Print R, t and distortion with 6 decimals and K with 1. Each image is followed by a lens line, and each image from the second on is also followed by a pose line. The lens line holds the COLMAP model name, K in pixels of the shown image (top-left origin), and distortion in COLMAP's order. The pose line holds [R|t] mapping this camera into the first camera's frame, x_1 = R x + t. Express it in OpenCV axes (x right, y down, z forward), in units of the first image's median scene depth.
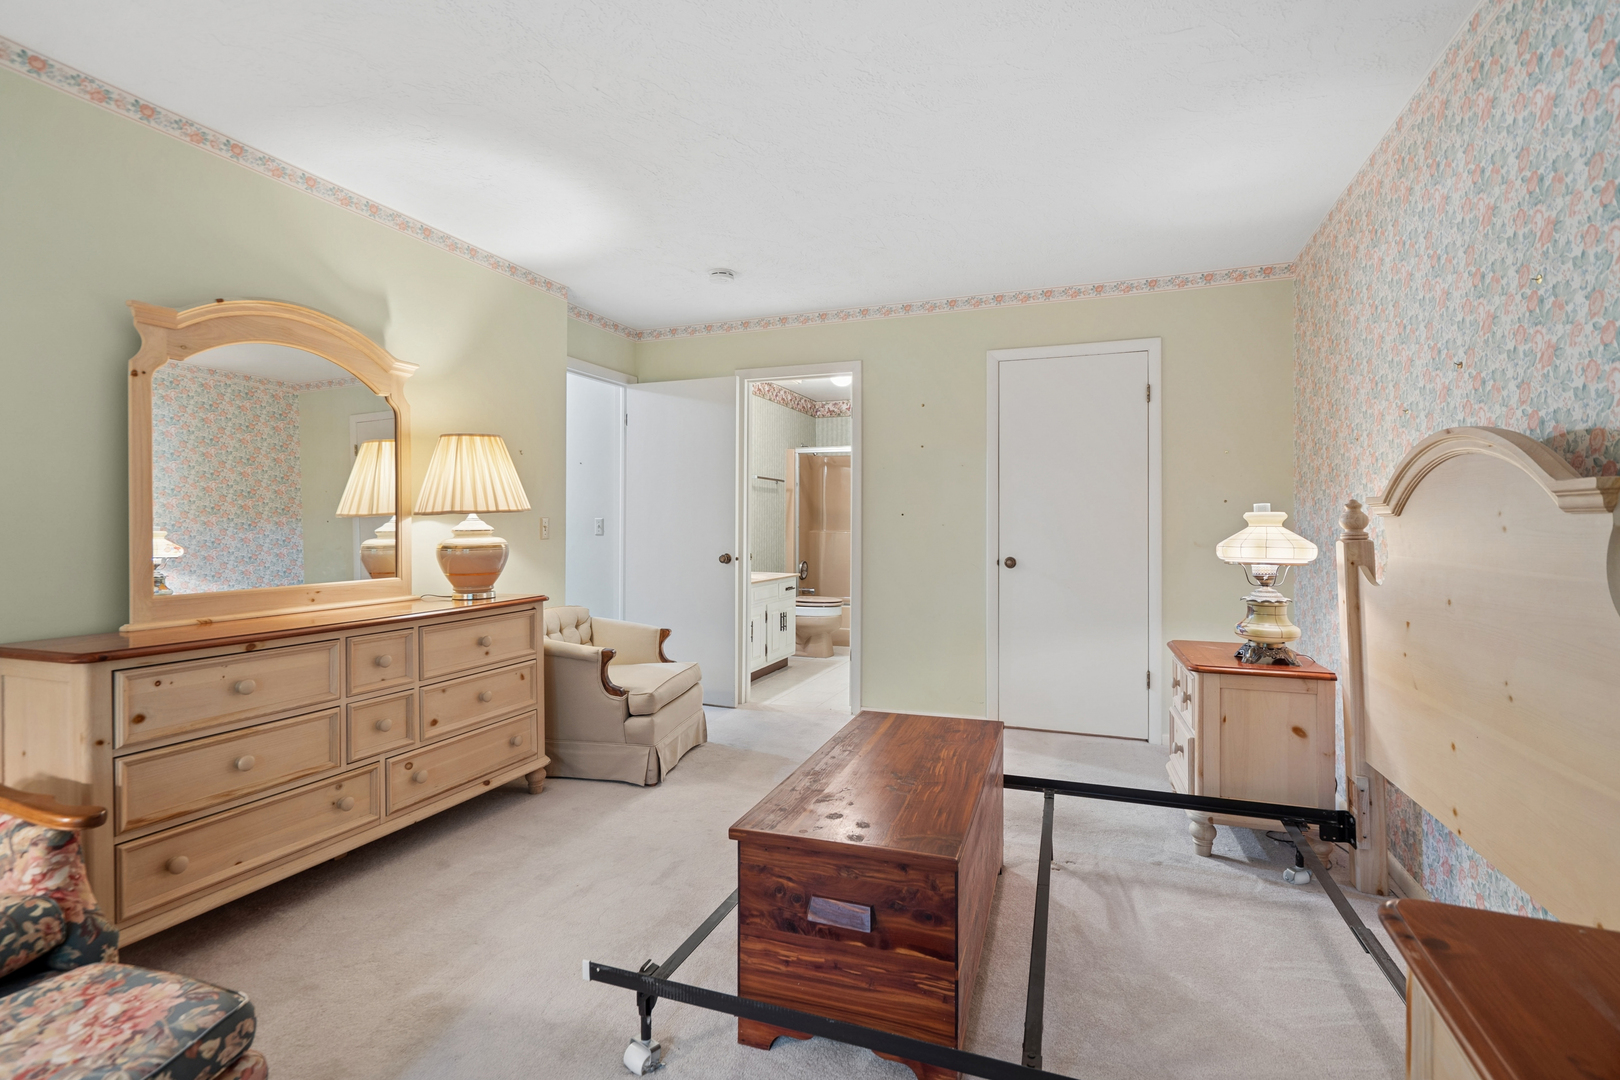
lens RADIAL K [[767.1, 0, 812.0], [0, 767.1, 535.2], [0, 0, 1]] dist [-0.003645, -0.000270]
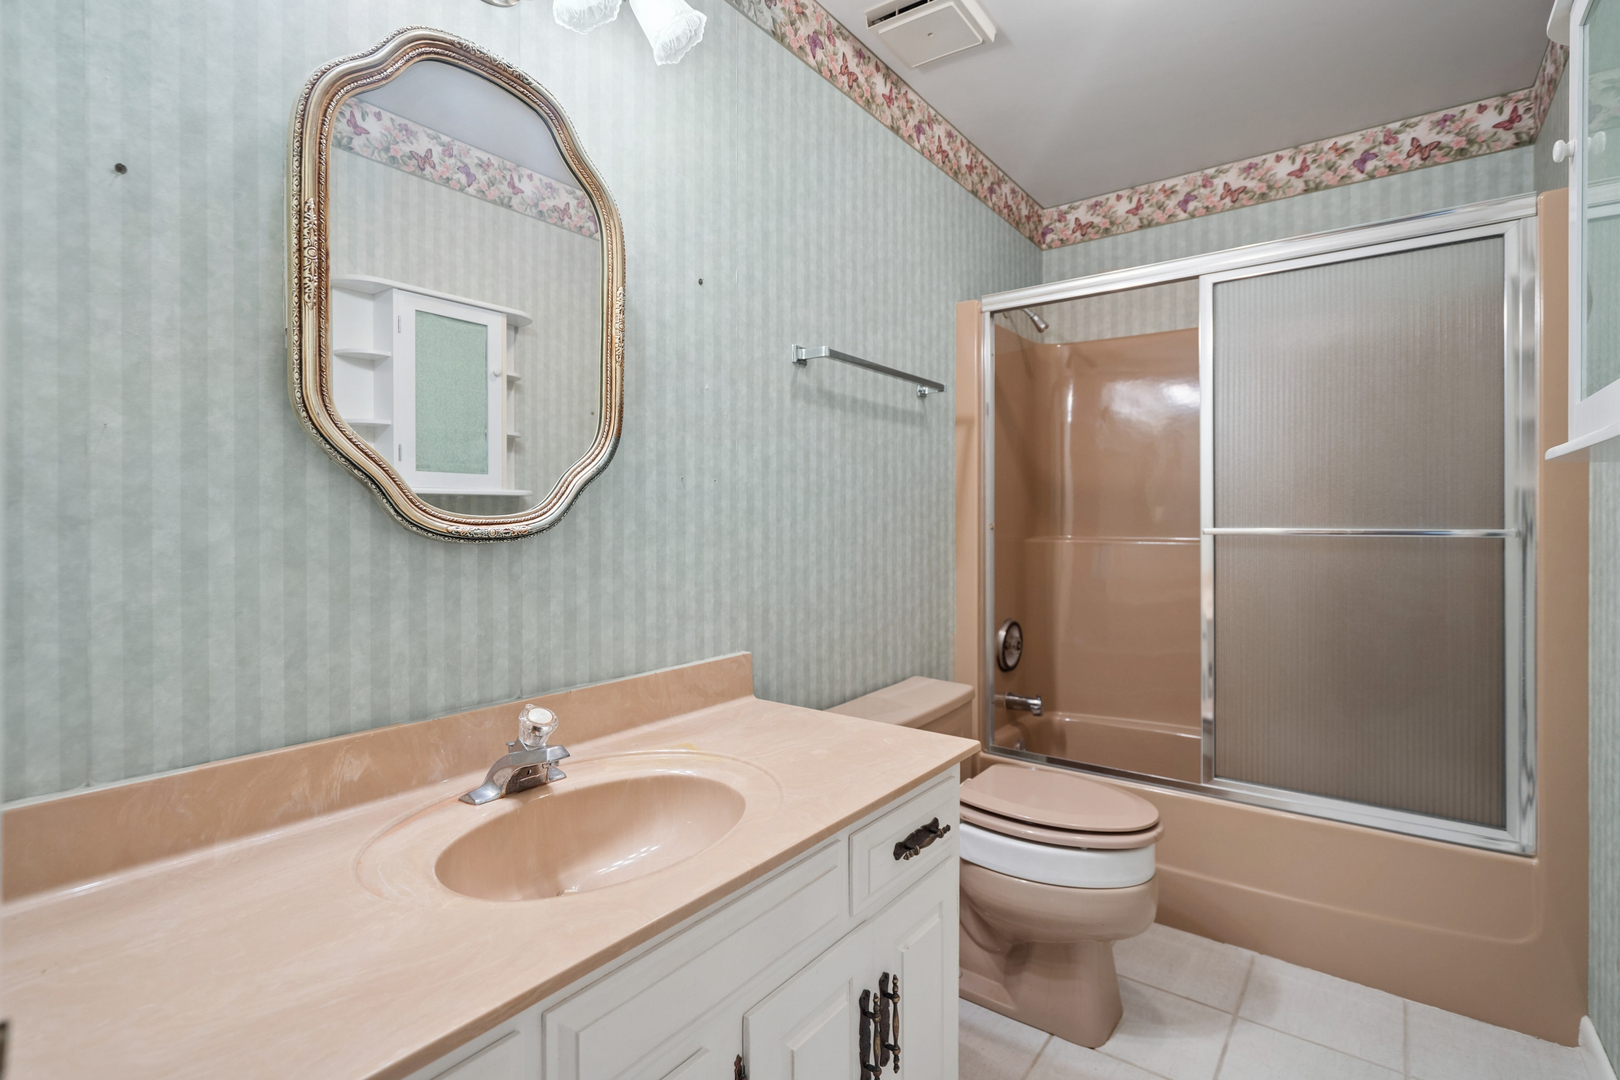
lens RADIAL K [[767.1, 0, 803.6], [0, 767.1, 534.1], [0, 0, 1]] dist [-0.003645, -0.000270]
pose [[0.959824, -0.000706, -0.280601, -0.002325], [0.000189, 0.999998, -0.001867, -0.007778], [0.280602, 0.001739, 0.959823, 0.615343]]
